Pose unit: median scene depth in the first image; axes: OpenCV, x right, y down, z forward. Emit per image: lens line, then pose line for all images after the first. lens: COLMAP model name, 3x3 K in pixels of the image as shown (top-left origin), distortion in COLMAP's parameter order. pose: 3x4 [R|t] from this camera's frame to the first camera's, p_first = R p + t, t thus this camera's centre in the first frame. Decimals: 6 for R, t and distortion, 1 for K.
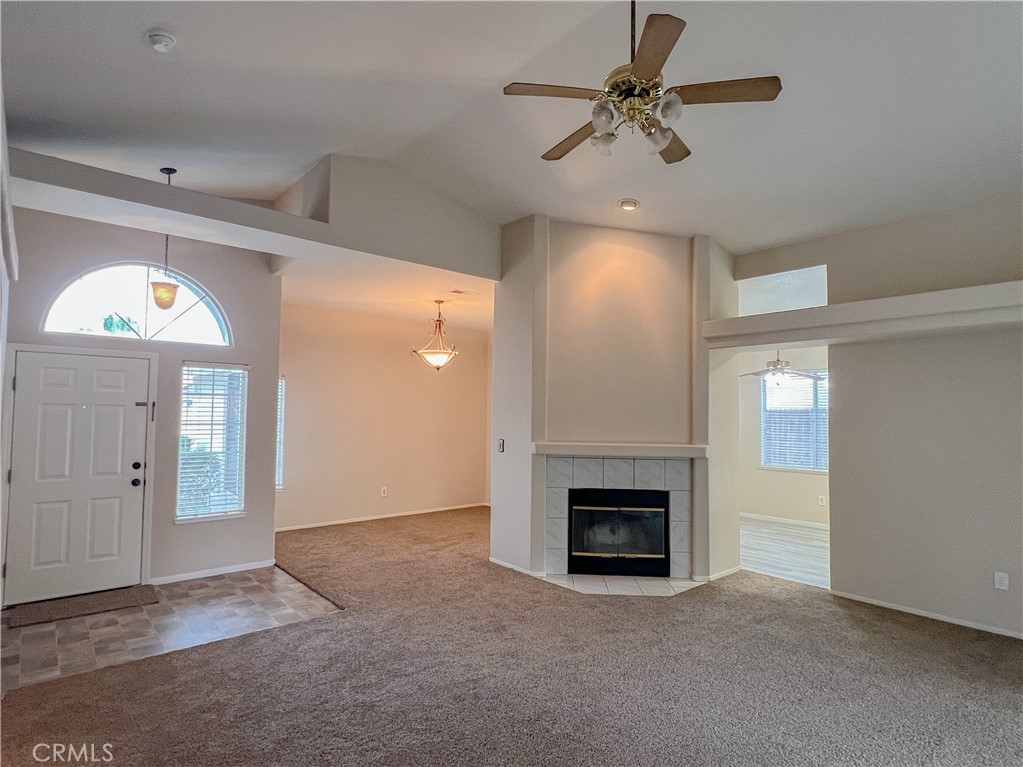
lens RADIAL K [[550.6, 0, 509.5], [0, 550.6, 388.9], [0, 0, 1]] dist [0.000239, 0.000932]
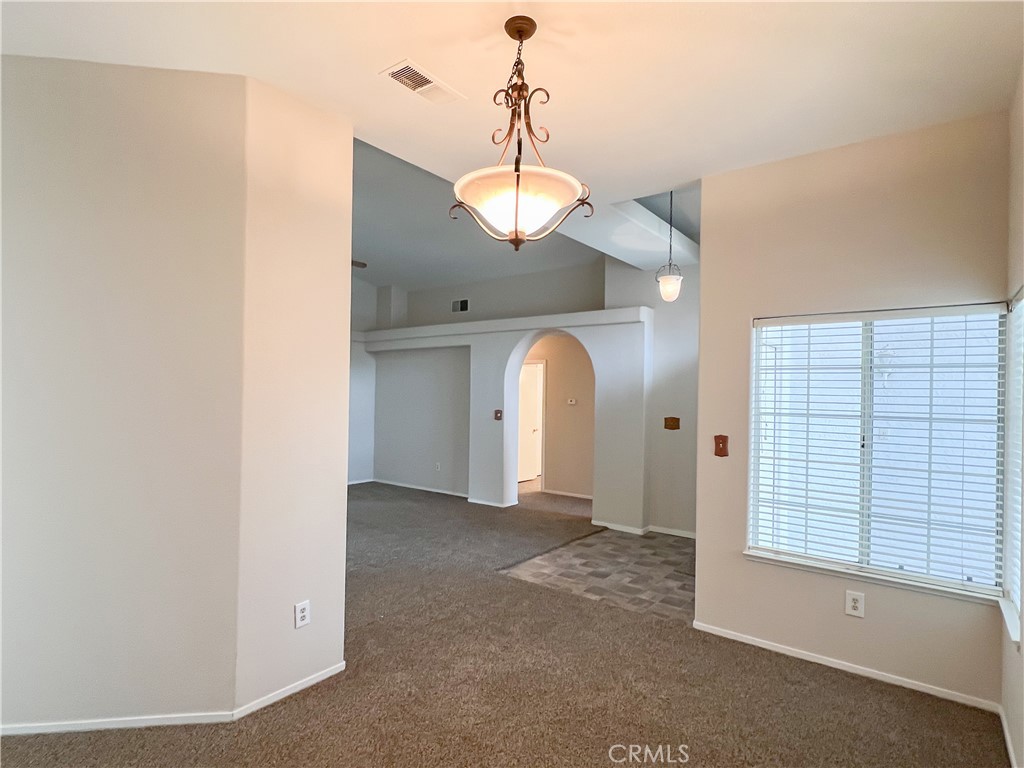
lens RADIAL K [[544.3, 0, 512.0], [0, 544.3, 392.5], [0, 0, 1]] dist [-0.001375, -0.000702]
pose [[-0.977489, -0.029136, -0.208965, -0.086212], [-0.019727, 0.998701, -0.046974, 0.086907], [0.210062, -0.041795, -0.976794, 1.752789]]
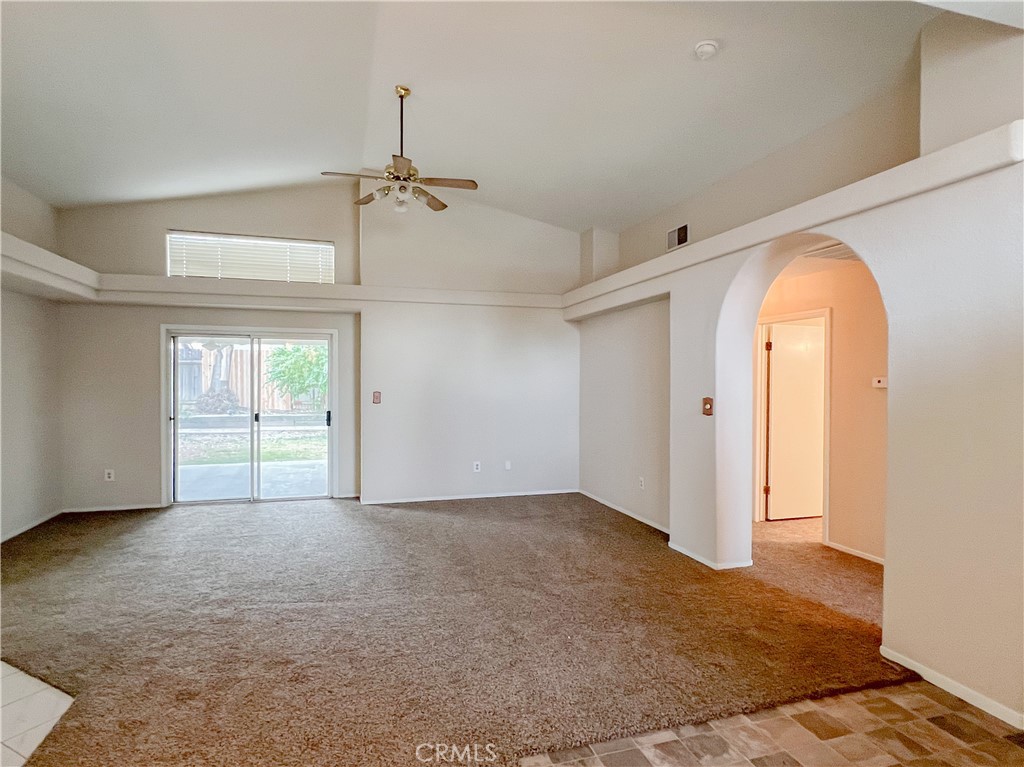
lens RADIAL K [[551.1, 0, 510.0], [0, 551.1, 388.9], [0, 0, 1]] dist [0.000239, 0.000932]
pose [[-0.913501, -0.021489, 0.406268, -0.410049], [-0.031053, 0.999374, -0.016963, 0.076308], [-0.405649, -0.028112, -0.913596, 1.238112]]
